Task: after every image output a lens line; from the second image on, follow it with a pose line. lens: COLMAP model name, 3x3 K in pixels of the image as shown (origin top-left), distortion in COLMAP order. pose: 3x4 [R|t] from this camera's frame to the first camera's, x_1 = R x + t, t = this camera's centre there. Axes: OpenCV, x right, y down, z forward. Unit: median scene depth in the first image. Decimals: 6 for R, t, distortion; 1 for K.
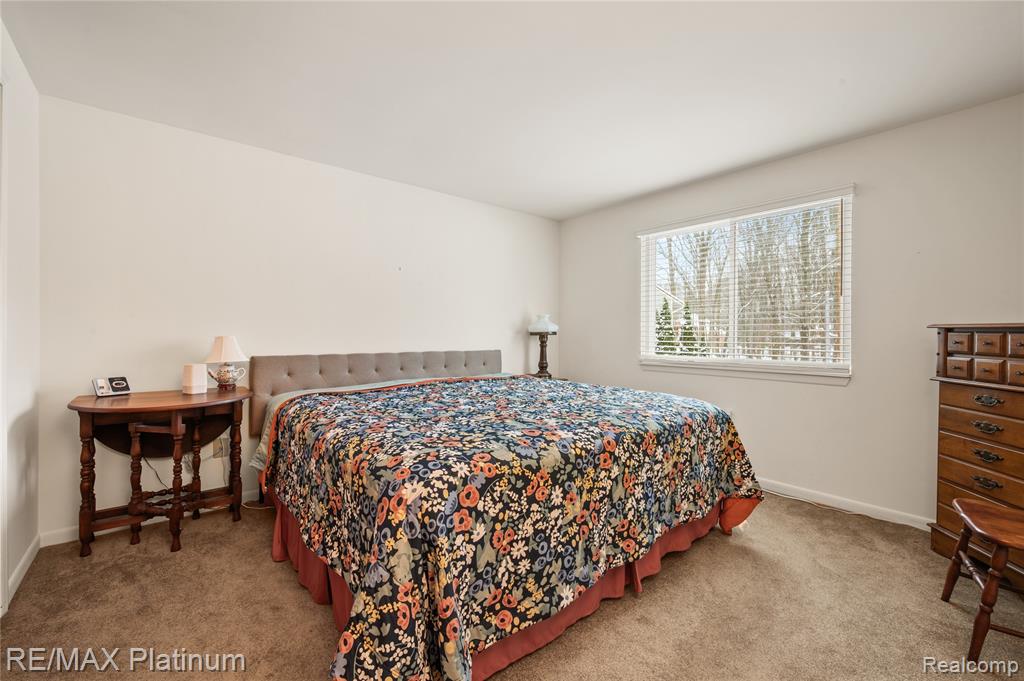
lens RADIAL K [[404.1, 0, 511.7], [0, 404.1, 338.9], [0, 0, 1]] dist [-0.000242, 0.000005]
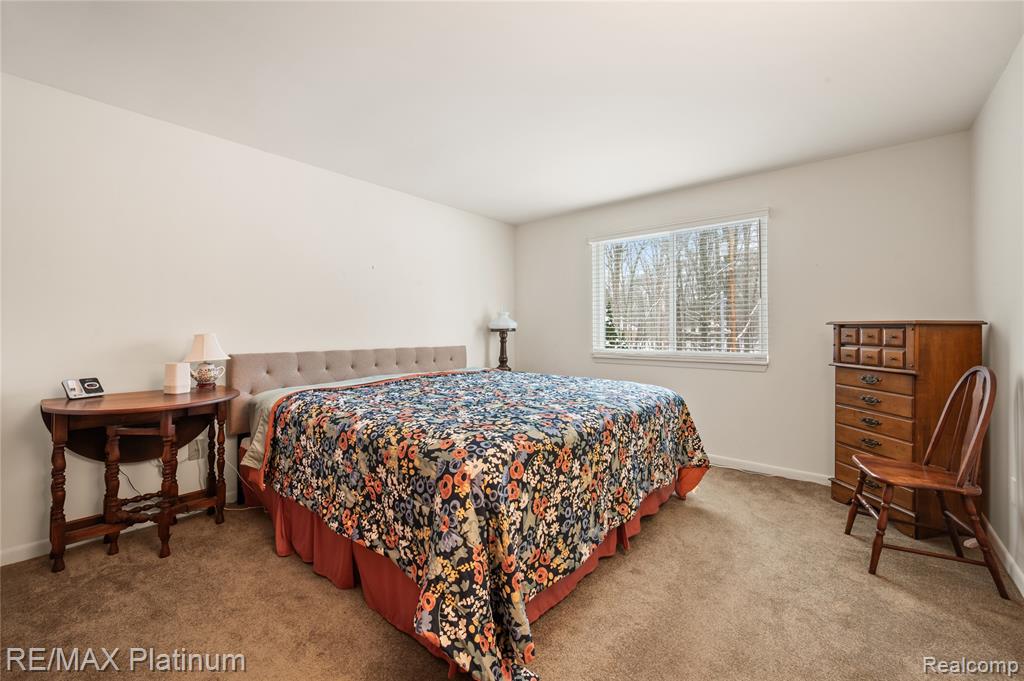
lens RADIAL K [[392.8, 0, 509.3], [0, 392.8, 327.3], [0, 0, 1]] dist [-0.000838, 0.000200]
pose [[0.986682, -0.002337, 0.162644, -0.202919], [0.005515, 0.999802, -0.019094, -0.001244], [-0.162567, 0.019737, 0.986500, -0.082684]]
